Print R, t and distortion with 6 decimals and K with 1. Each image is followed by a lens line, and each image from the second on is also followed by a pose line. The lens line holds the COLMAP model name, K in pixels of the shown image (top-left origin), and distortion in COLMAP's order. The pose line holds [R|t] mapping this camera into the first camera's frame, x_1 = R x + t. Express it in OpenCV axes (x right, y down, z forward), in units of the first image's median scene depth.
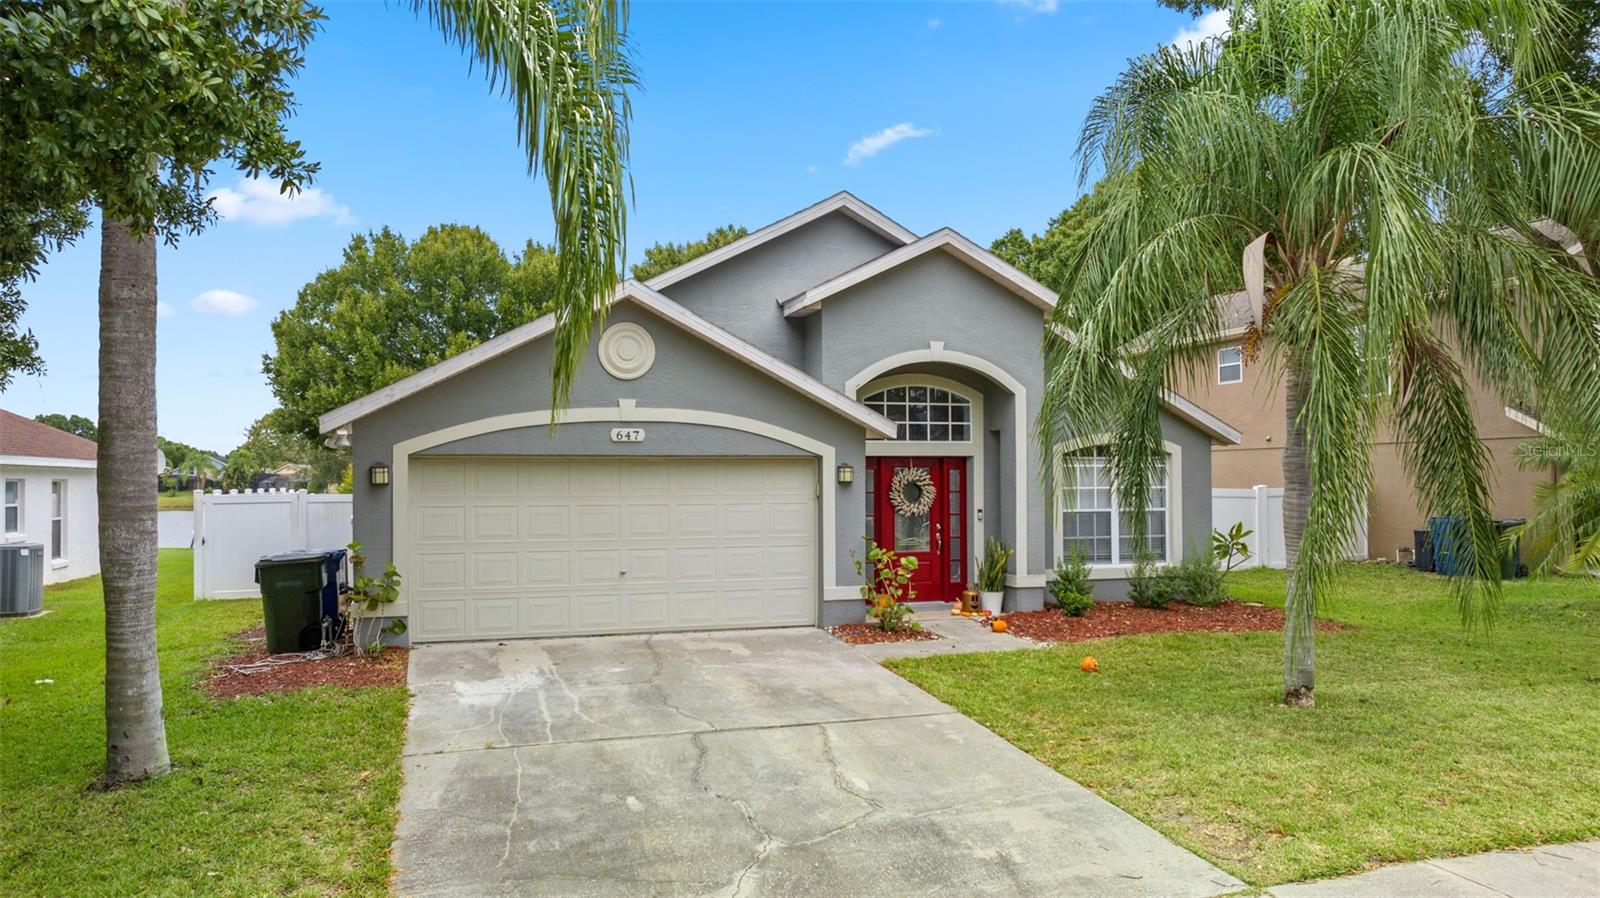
lens RADIAL K [[1119.1, 0, 800.0], [0, 1119.1, 449.0], [0, 0, 1]] dist [-0.022534, -0.001466]
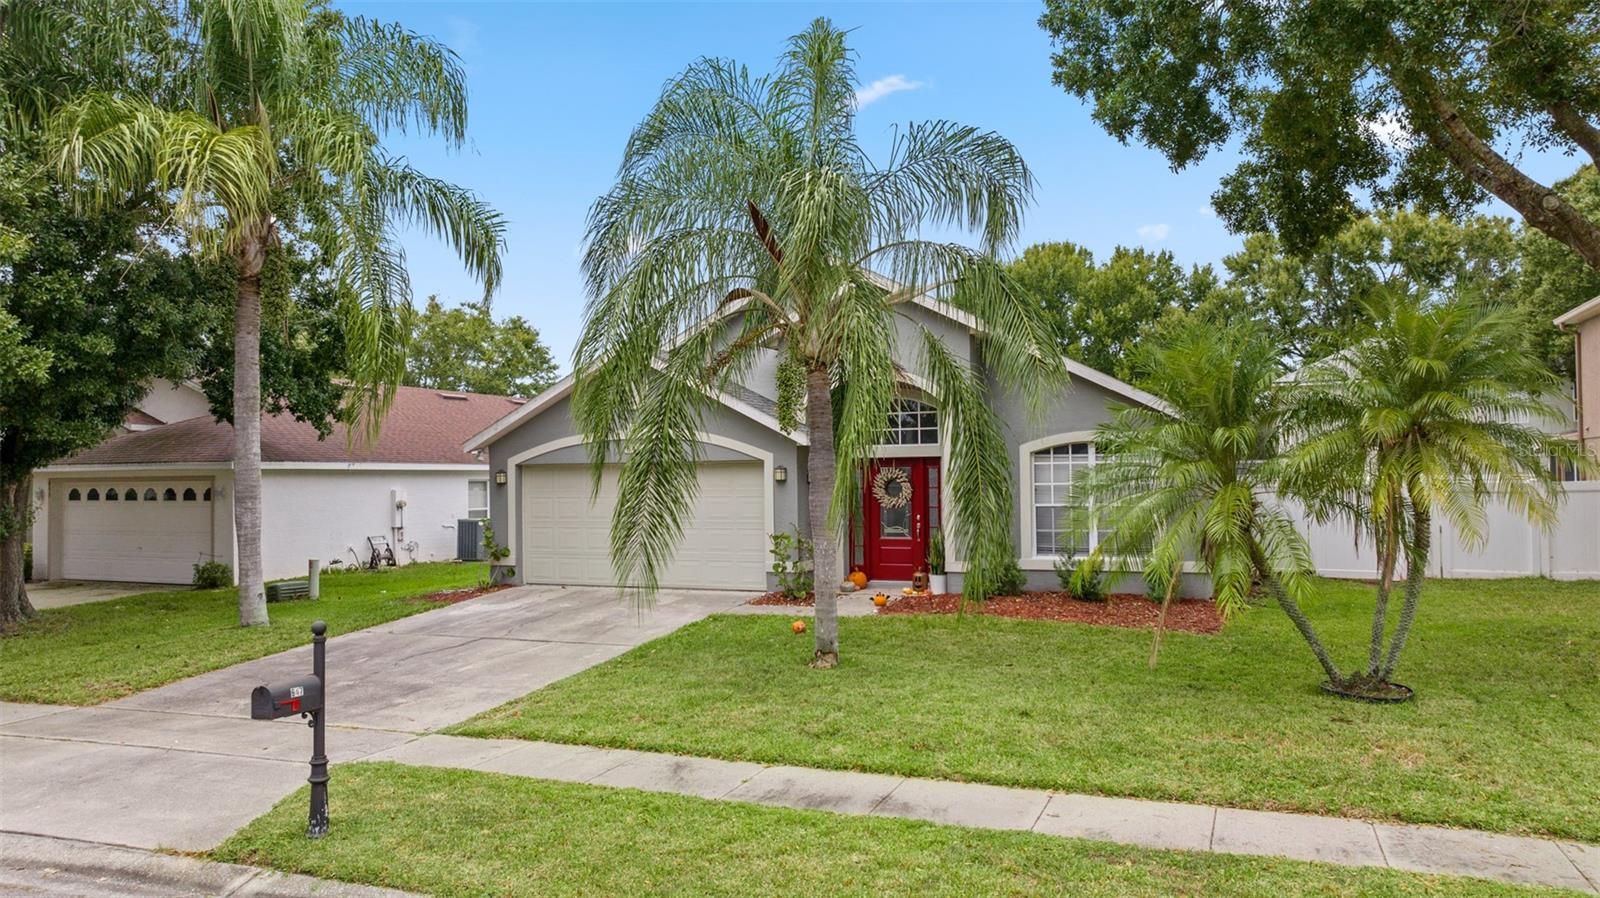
lens RADIAL K [[1119.1, 0, 800.0], [0, 1119.1, 449.0], [0, 0, 1]] dist [-0.022534, -0.001466]
pose [[0.770545, -0.023502, -0.636952, 0.780444], [0.025916, 0.999649, -0.005533, 0.001308], [0.636858, -0.012244, 0.770884, 0.022290]]
